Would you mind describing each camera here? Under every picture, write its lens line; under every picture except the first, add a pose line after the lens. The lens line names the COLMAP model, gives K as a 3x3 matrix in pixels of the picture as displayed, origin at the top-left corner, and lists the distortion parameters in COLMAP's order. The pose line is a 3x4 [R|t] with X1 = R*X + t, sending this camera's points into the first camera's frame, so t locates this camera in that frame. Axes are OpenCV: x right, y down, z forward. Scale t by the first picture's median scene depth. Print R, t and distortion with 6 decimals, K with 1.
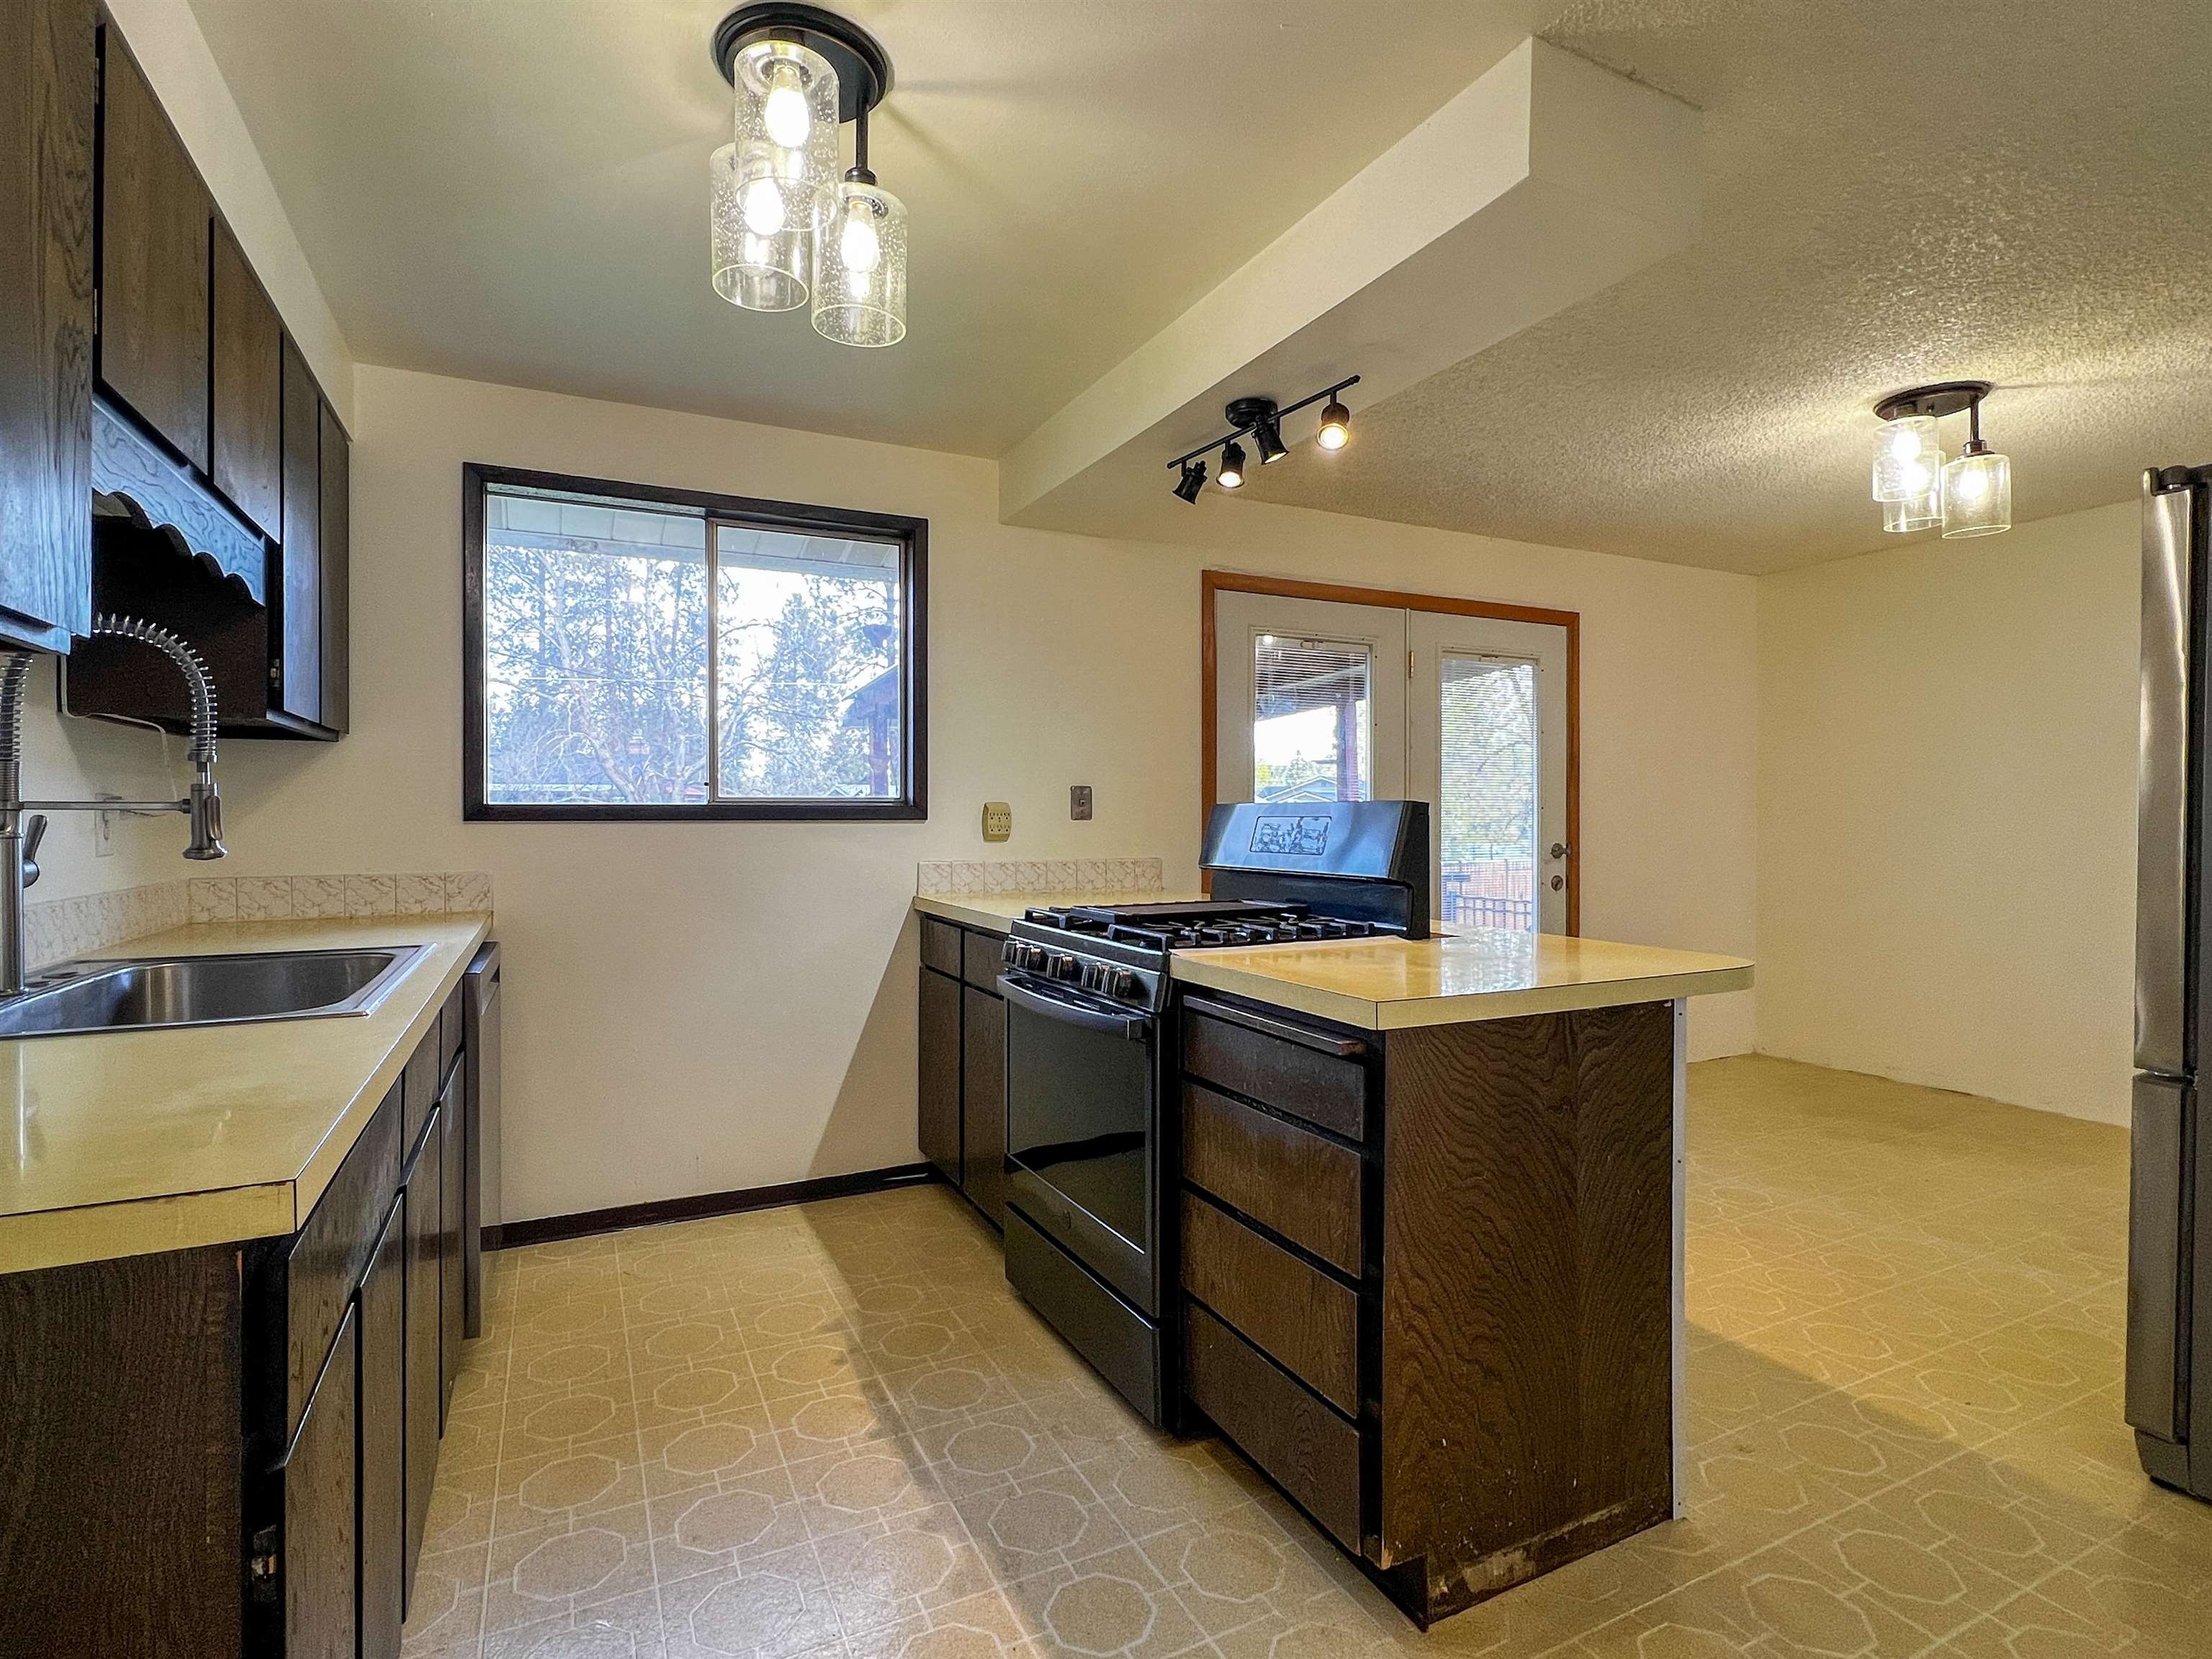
lens RADIAL K [[1109.1, 0, 1102.6], [0, 1109.1, 823.2], [0, 0, 1]] dist [-0.000685, 0.000679]
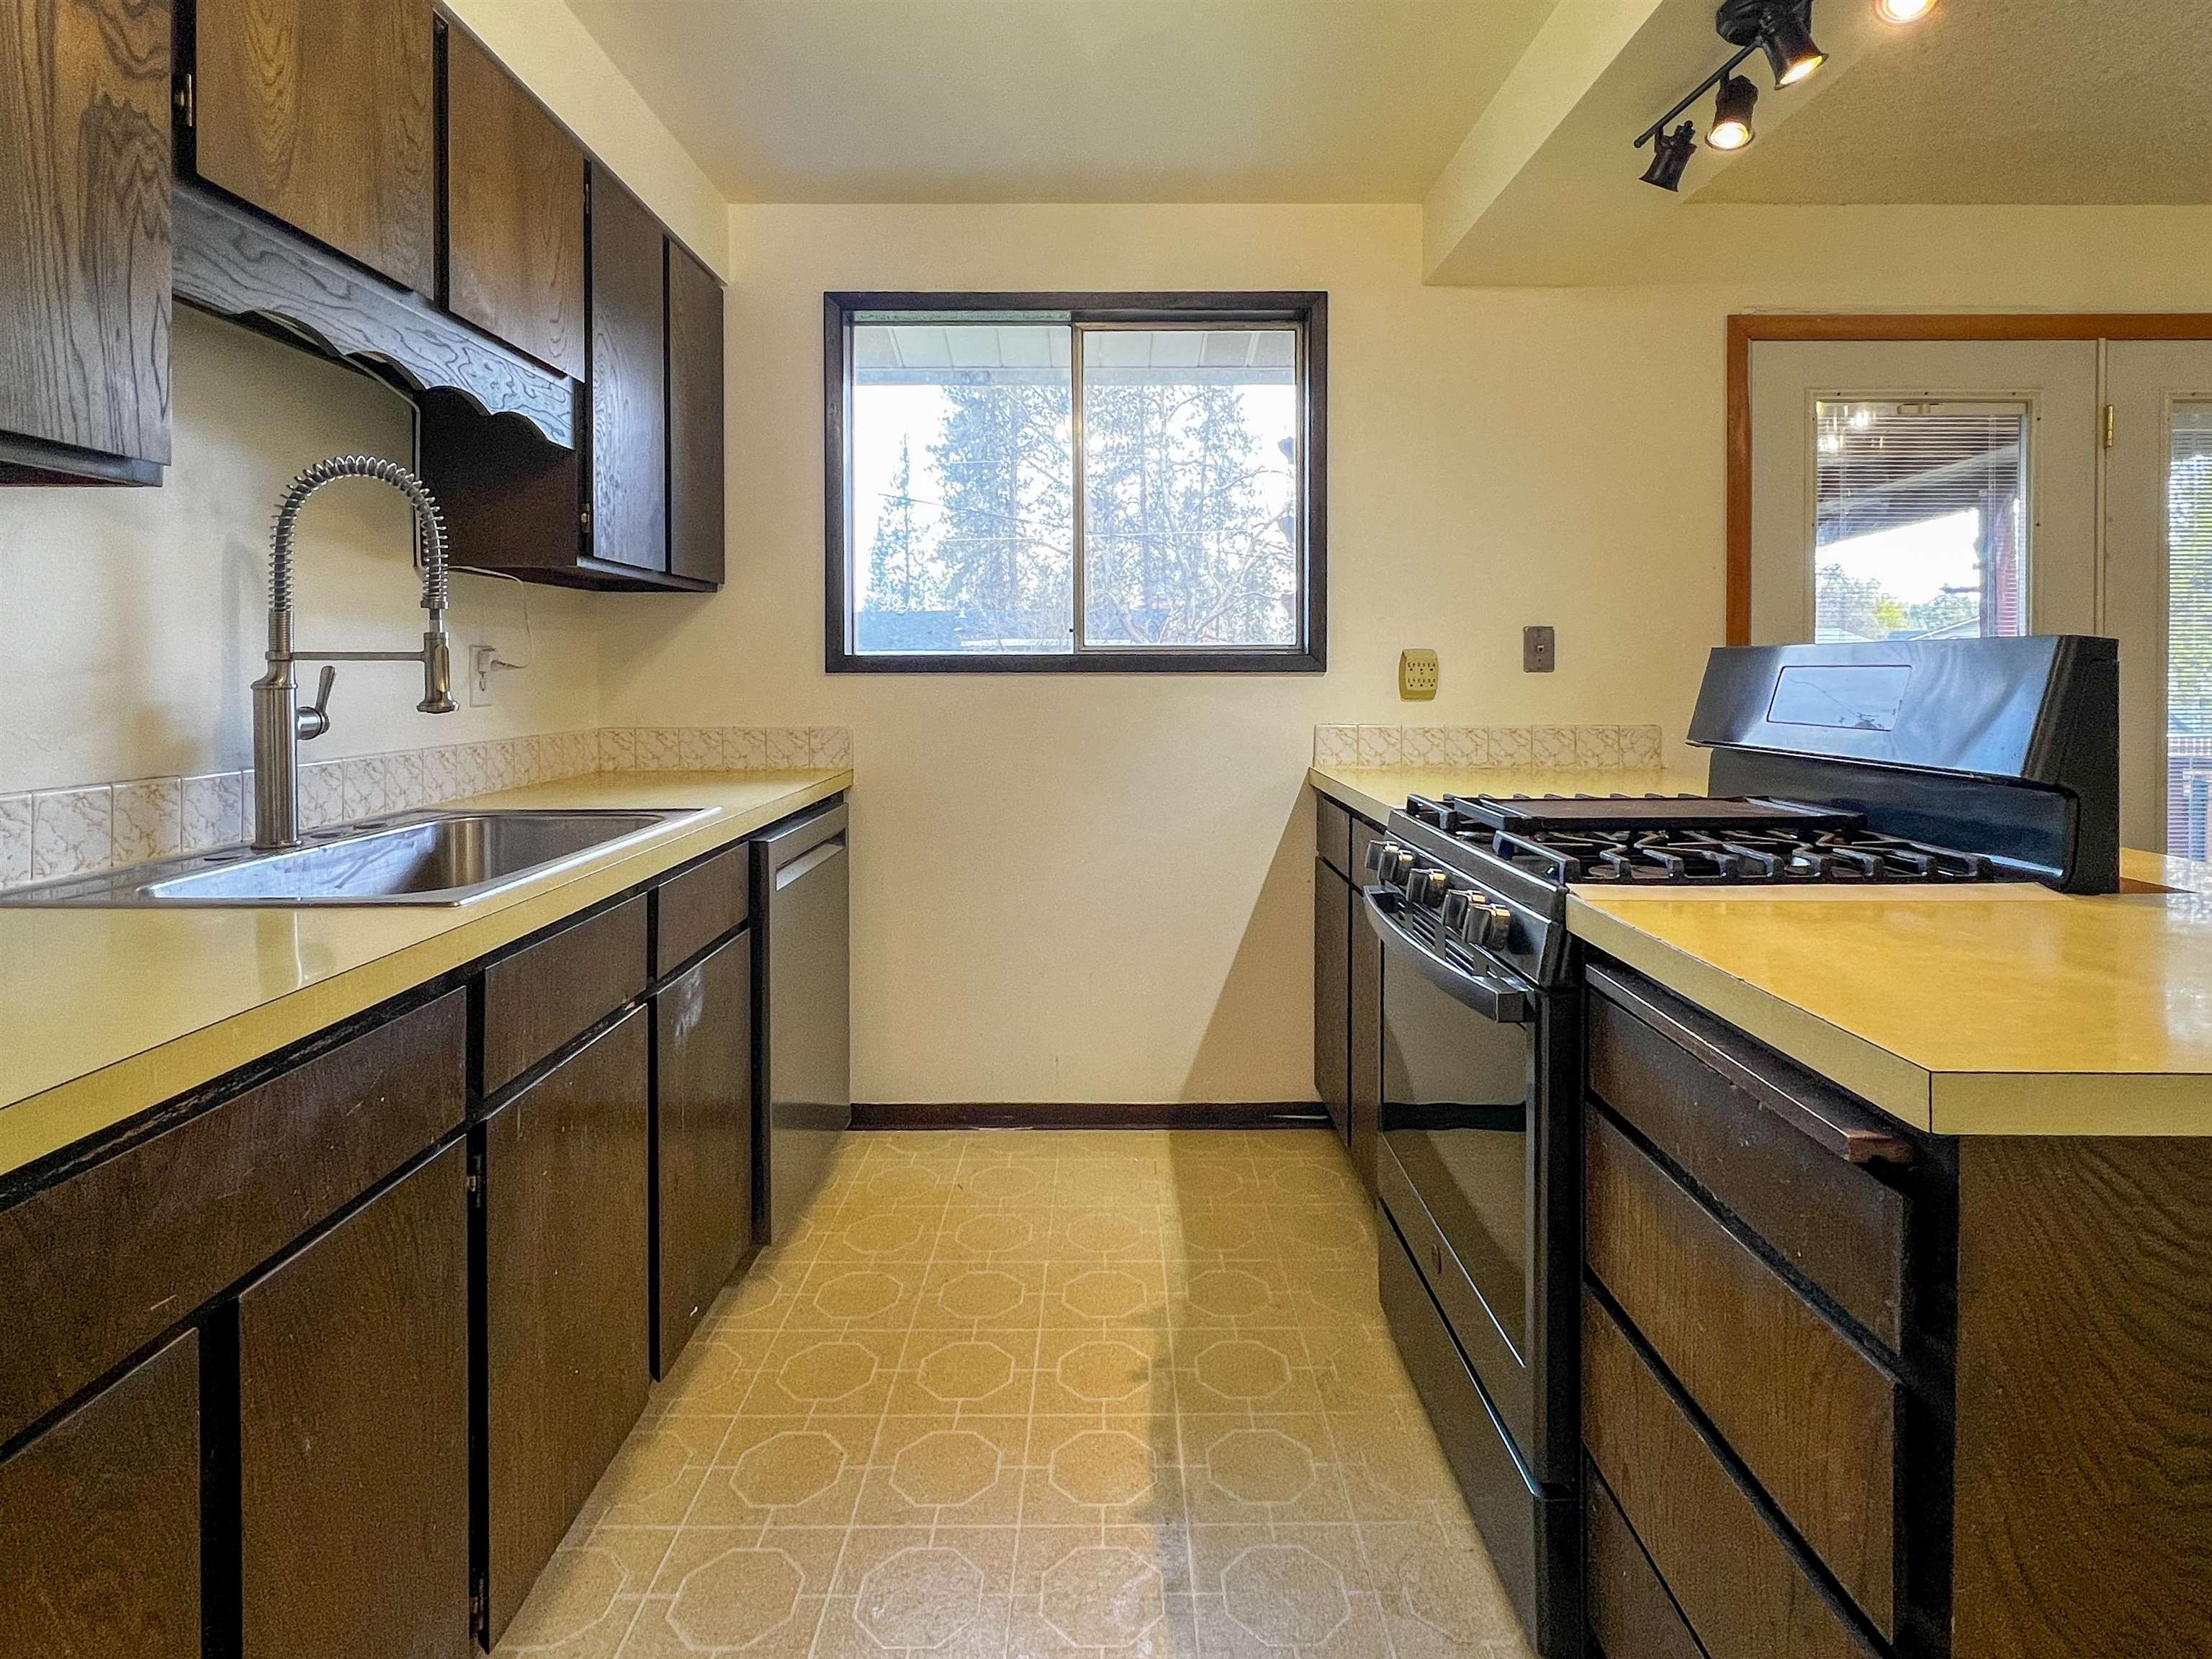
lens RADIAL K [[1109.1, 0, 1172.3], [0, 1109.1, 683.4], [0, 0, 1]] dist [-0.000685, 0.000679]
pose [[0.902178, 0.004895, -0.431337, 0.099232], [-0.001960, 0.999972, 0.007247, -0.000393], [0.431361, -0.005693, 0.902162, 0.279347]]
